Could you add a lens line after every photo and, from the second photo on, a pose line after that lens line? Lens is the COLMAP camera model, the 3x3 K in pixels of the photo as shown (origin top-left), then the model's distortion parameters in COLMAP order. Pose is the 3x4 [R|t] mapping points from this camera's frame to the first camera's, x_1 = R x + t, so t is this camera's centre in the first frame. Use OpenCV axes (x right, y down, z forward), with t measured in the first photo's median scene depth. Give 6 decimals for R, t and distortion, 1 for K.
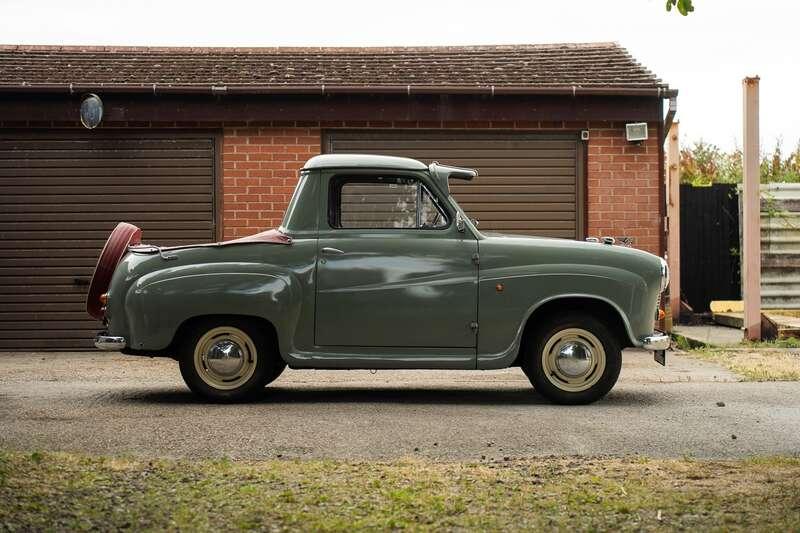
lens RADIAL K [[1592.7, 0, 400.4], [0, 1592.7, 265.1], [0, 0, 1]] dist [-0.016132, -0.120957]
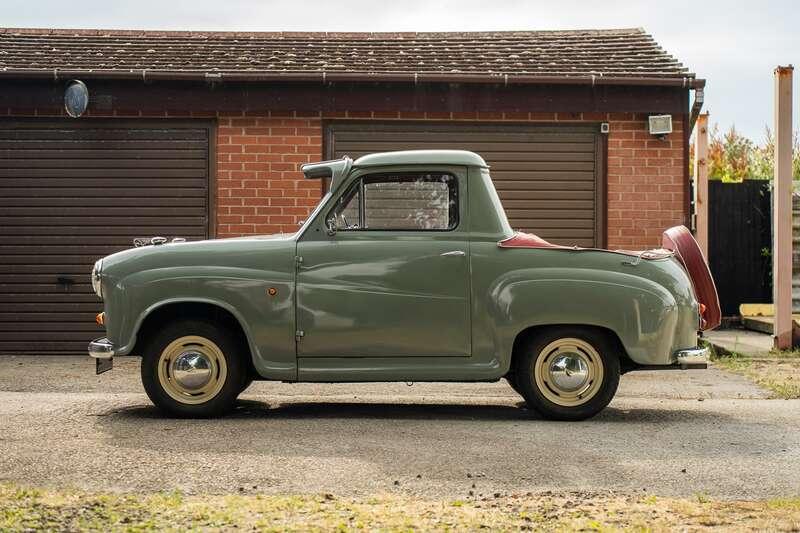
lens RADIAL K [[1614.3, 0, 402.2], [0, 1614.3, 267.5], [0, 0, 1]] dist [-0.023512, 0.014495]
pose [[0.999813, 0.008315, -0.017451, 0.021868], [-0.008193, 0.999942, 0.007031, -0.008251], [0.017508, -0.006887, 0.999823, 0.078704]]
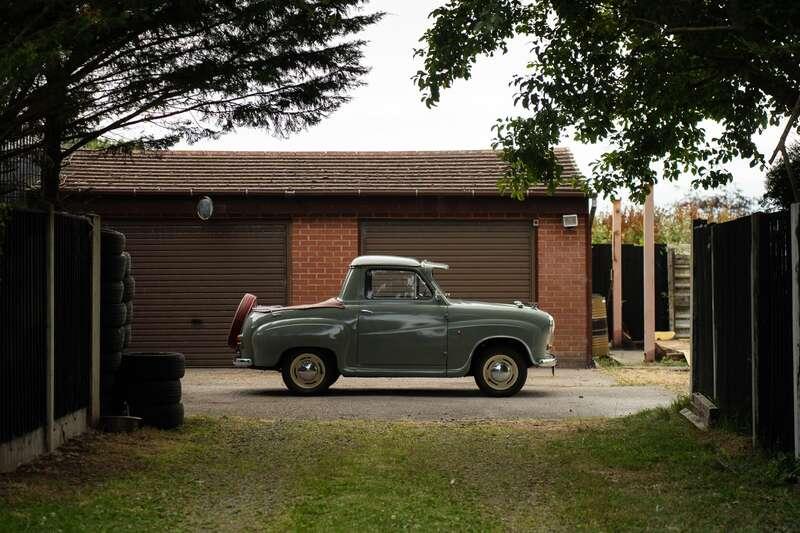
lens RADIAL K [[1748.2, 0, 474.3], [0, 1748.2, 266.3], [0, 0, 1]] dist [0.007740, 0.189200]
pose [[0.999731, 0.002529, 0.023038, 0.032029], [-0.002400, 0.999981, -0.005625, -0.048034], [-0.023052, 0.005568, 0.999719, -0.956462]]
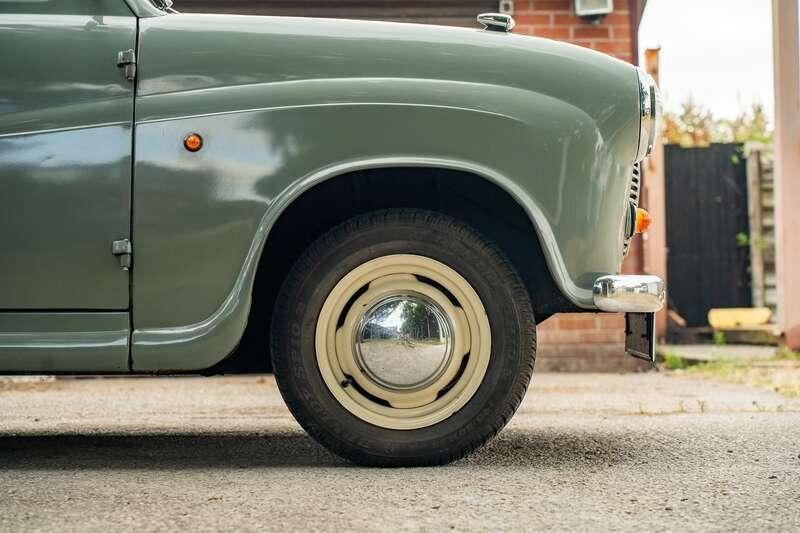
lens RADIAL K [[1614.3, 0, 402.2], [0, 1614.3, 267.5], [0, 0, 1]] dist [-0.023512, 0.014495]
pose [[0.999777, -0.010659, 0.018256, 0.099092], [0.011284, 0.999342, -0.034460, 0.053667], [-0.017877, 0.034659, 0.999239, 0.613877]]
